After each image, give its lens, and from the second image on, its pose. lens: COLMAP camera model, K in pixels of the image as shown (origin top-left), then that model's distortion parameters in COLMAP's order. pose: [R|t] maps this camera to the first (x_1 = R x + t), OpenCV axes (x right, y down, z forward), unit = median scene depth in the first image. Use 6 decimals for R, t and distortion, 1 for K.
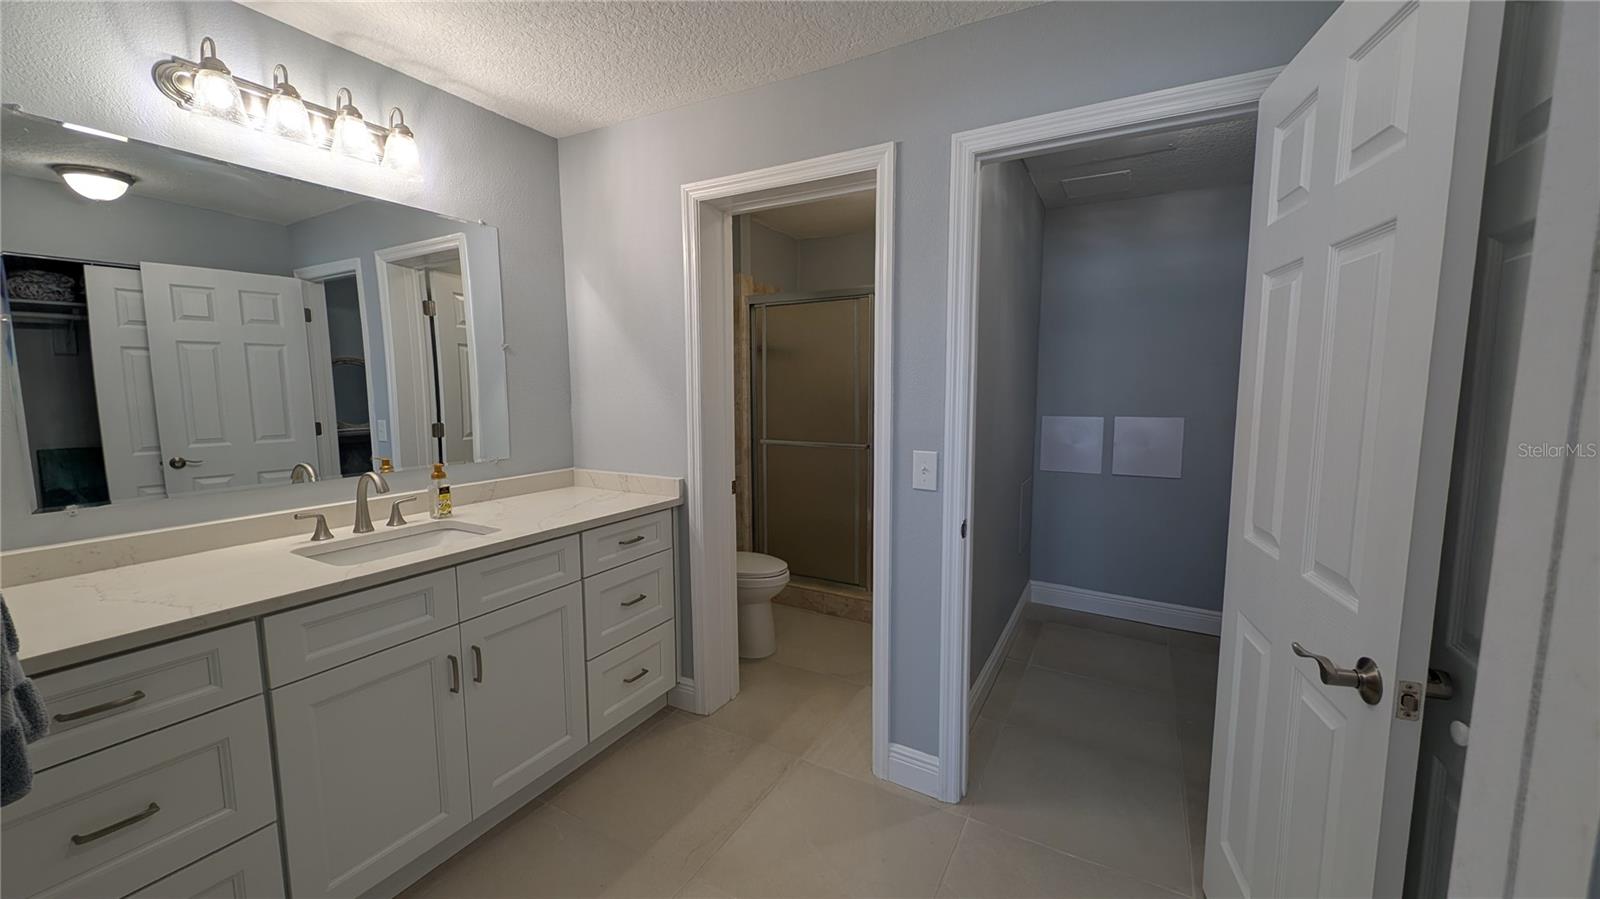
lens RADIAL K [[590.2, 0, 802.9], [0, 590.2, 448.5], [0, 0, 1]] dist [-0.000297, -0.000088]
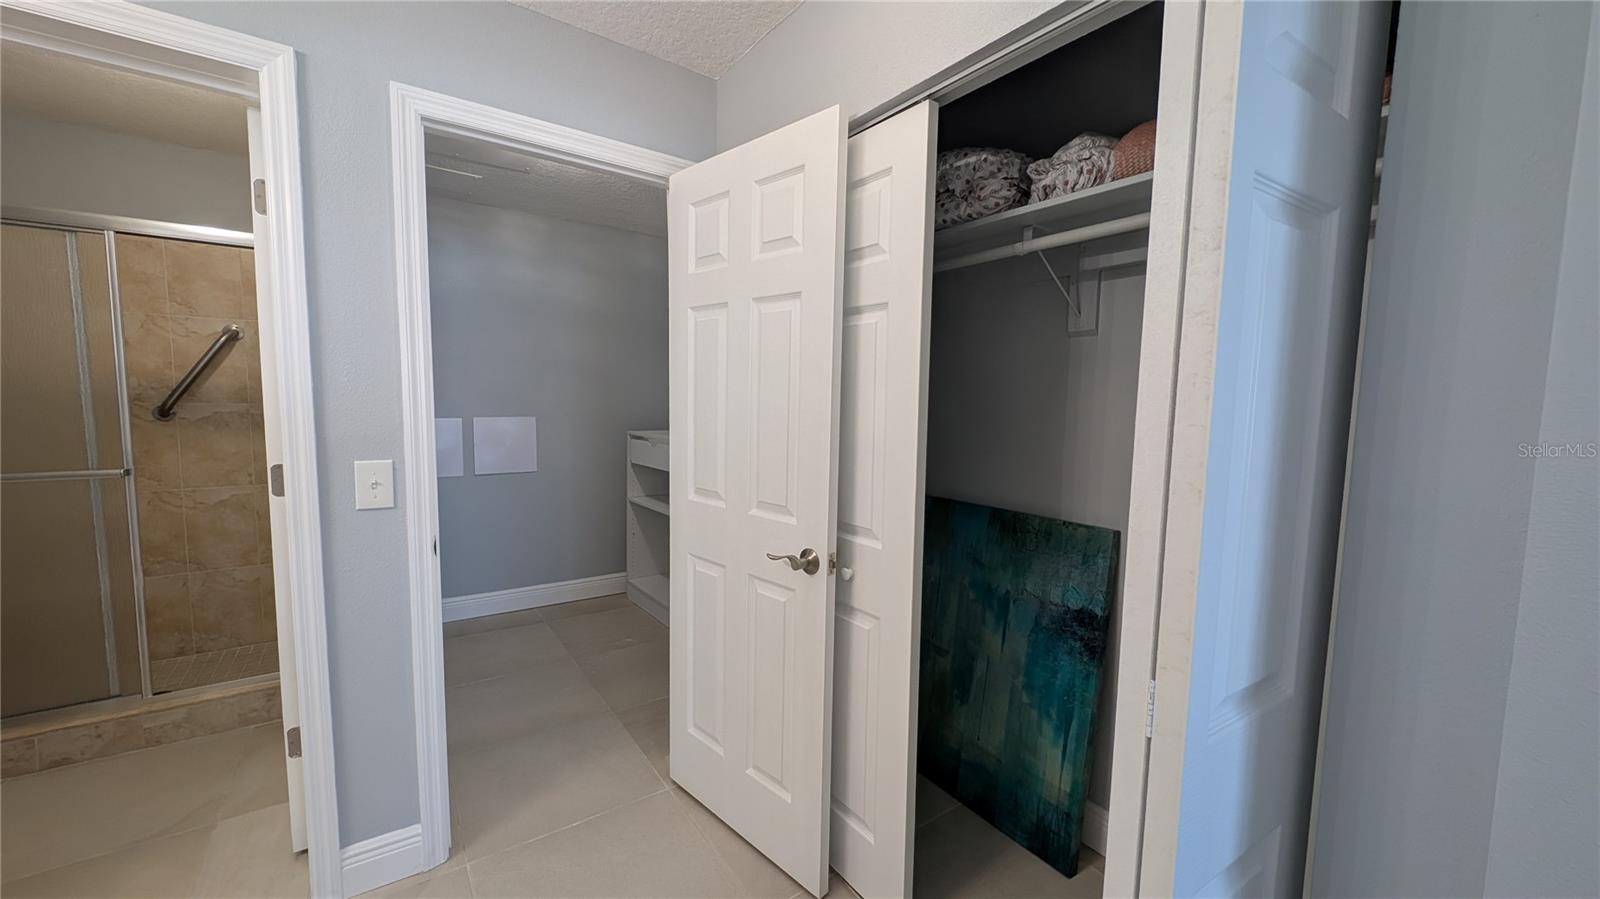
lens RADIAL K [[590.2, 0, 803.4], [0, 590.2, 449.4], [0, 0, 1]] dist [-0.000297, -0.000088]
pose [[0.426313, -0.070809, 0.901800, -0.268055], [0.074409, 0.996298, 0.043054, -0.002211], [-0.901510, 0.048747, 0.430003, 0.125040]]
